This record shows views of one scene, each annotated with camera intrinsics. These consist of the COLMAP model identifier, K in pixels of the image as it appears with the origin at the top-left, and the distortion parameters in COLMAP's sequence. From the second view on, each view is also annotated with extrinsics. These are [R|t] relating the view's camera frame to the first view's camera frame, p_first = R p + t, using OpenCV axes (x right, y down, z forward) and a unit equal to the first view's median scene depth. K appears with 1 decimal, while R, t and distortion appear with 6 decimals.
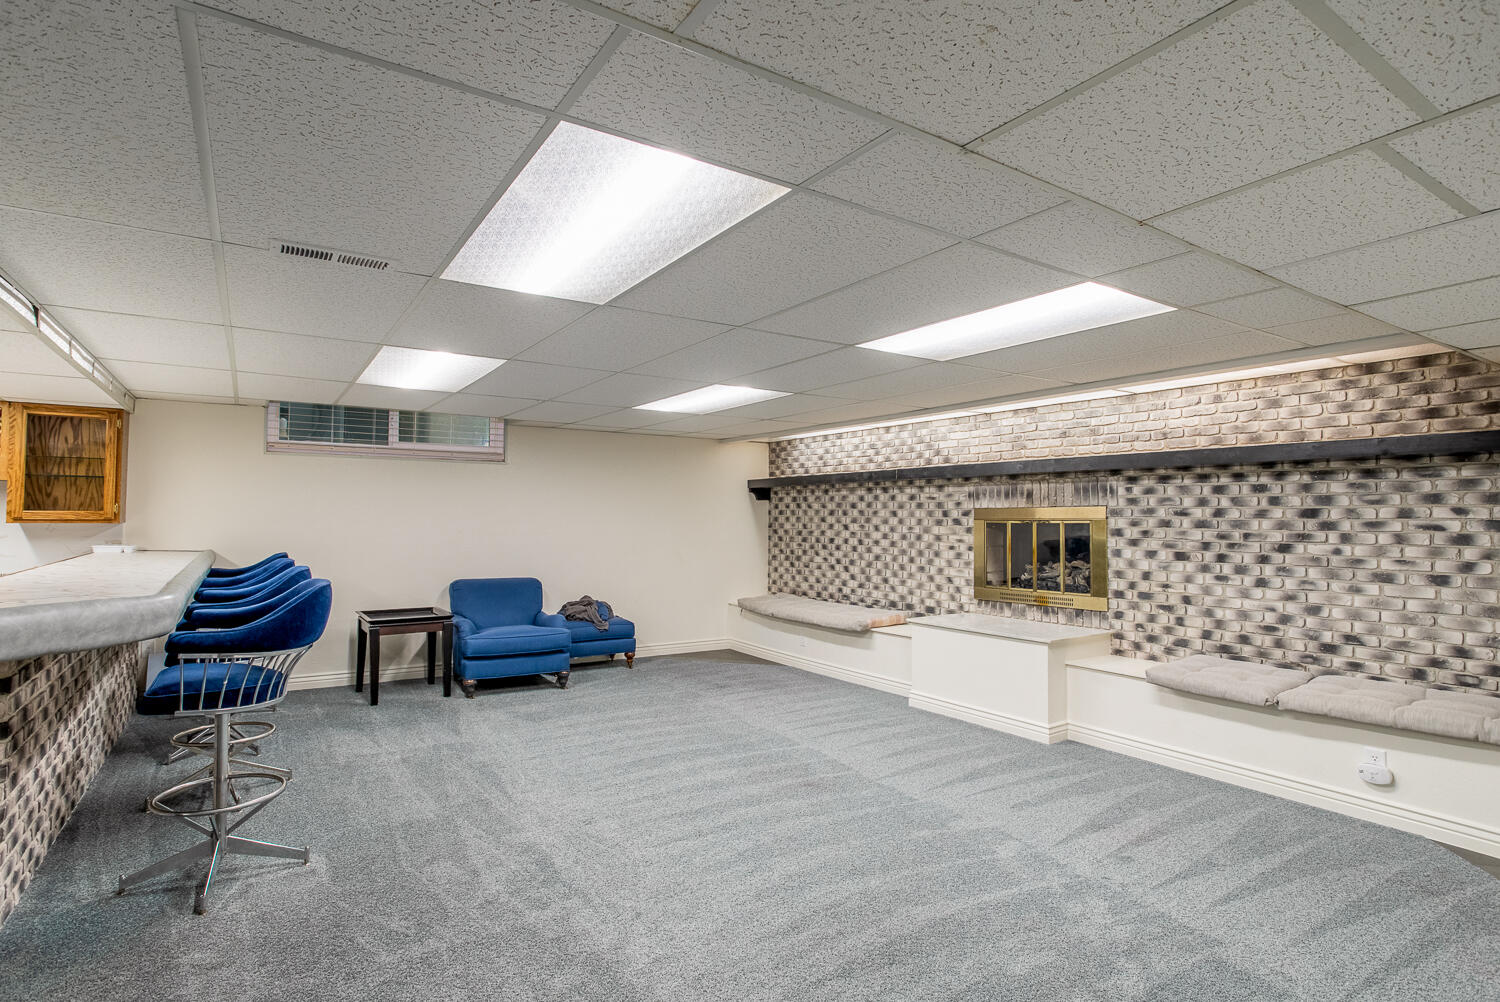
lens RADIAL K [[745.8, 0, 750.0], [0, 745.8, 501.0], [0, 0, 1]] dist [-0.002175, -0.000026]
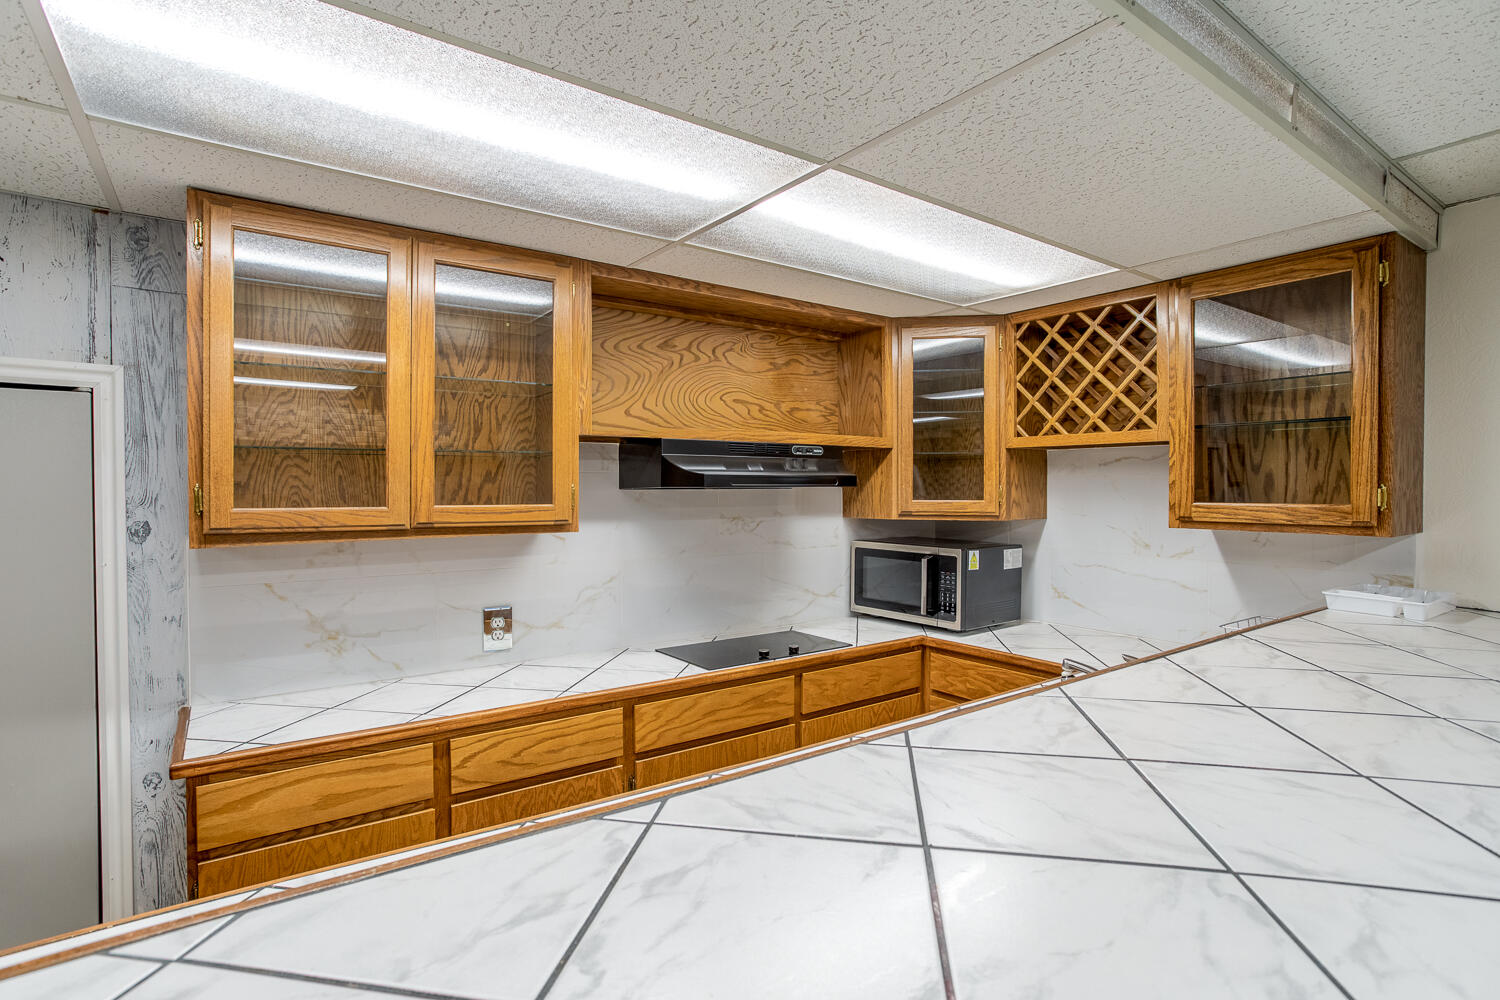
lens RADIAL K [[773.4, 0, 722.5], [0, 773.4, 499.5], [0, 0, 1]] dist [-0.002106, -0.000158]
pose [[0.060903, 0.009208, -0.998101, -0.477379], [0.019285, 0.999760, 0.010400, -0.000119], [0.997957, -0.019881, 0.060711, 0.638118]]
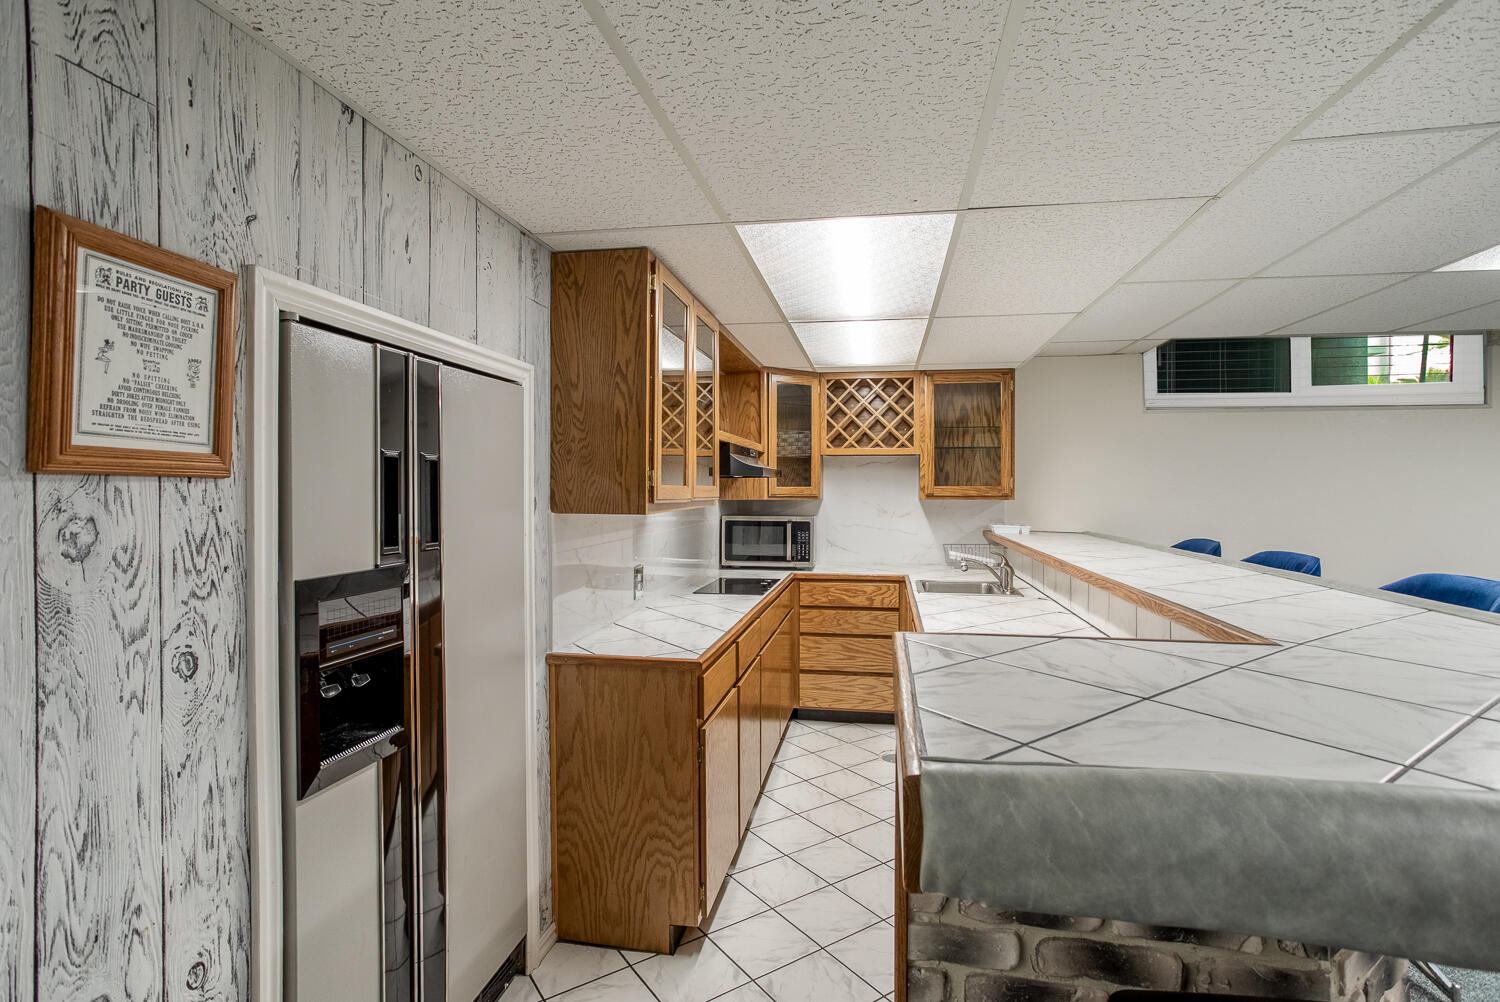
lens RADIAL K [[745.8, 0, 750.0], [0, 745.8, 501.0], [0, 0, 1]] dist [-0.002175, -0.000026]
pose [[0.740346, 0.004528, -0.672211, -0.493856], [0.018469, 0.999463, 0.027074, 0.001636], [0.671972, -0.032459, 0.739865, 0.143914]]
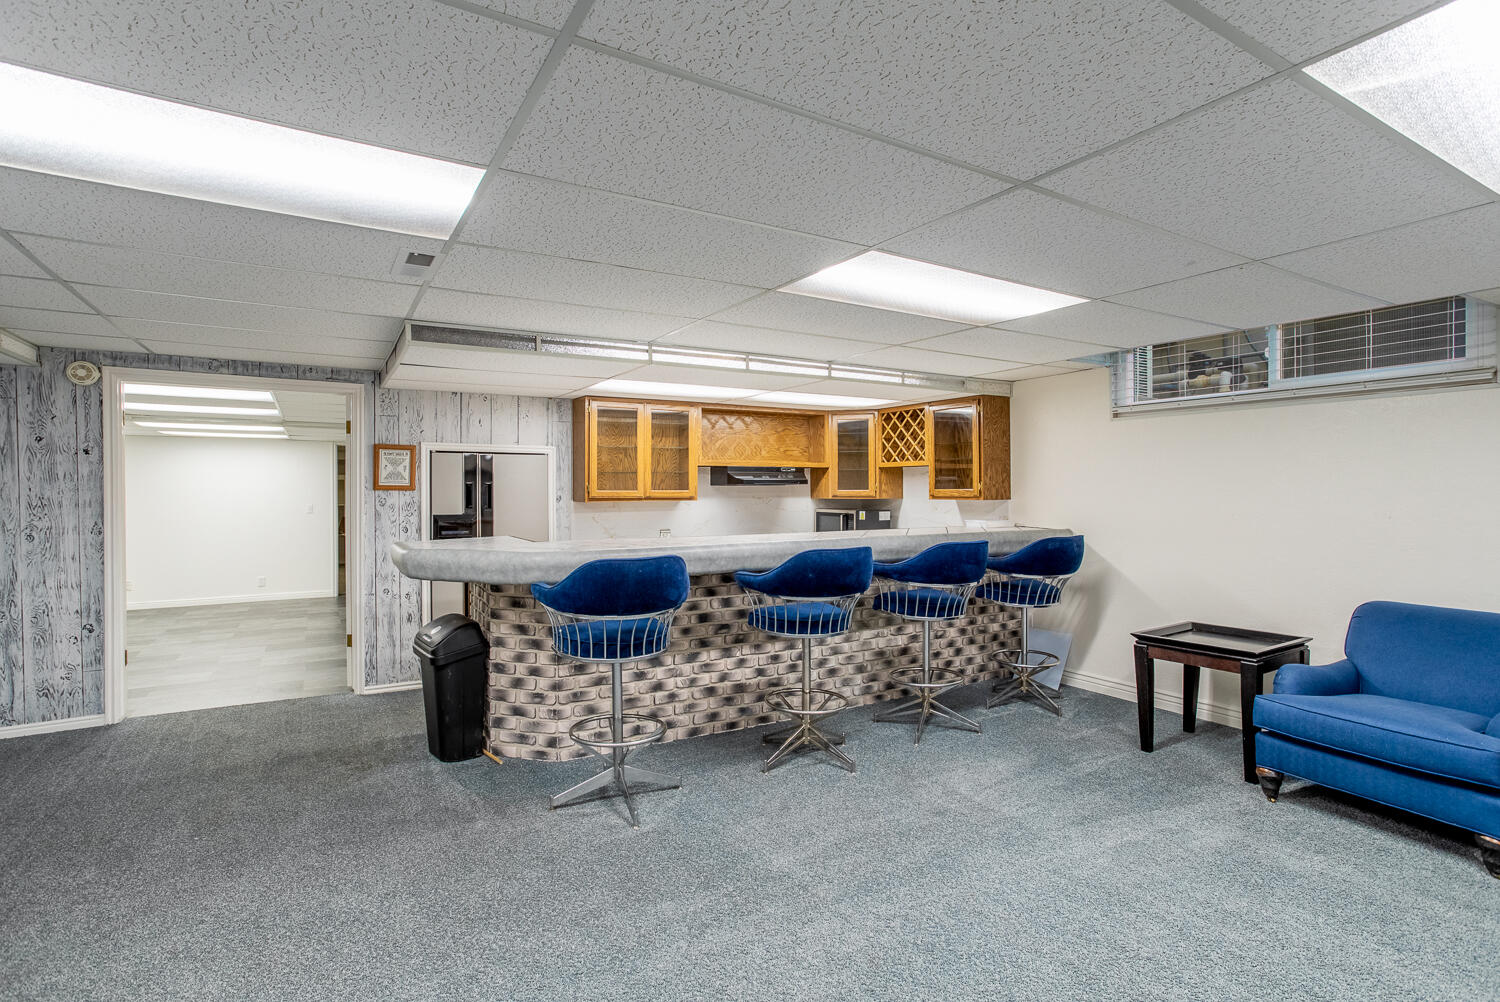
lens RADIAL K [[745.8, 0, 750.0], [0, 745.8, 501.0], [0, 0, 1]] dist [-0.002175, -0.000026]
pose [[-0.033056, 0.006211, -0.999434, 0.258017], [0.022789, 0.999725, 0.005459, 0.017599], [0.999194, -0.022595, -0.033188, 0.706042]]
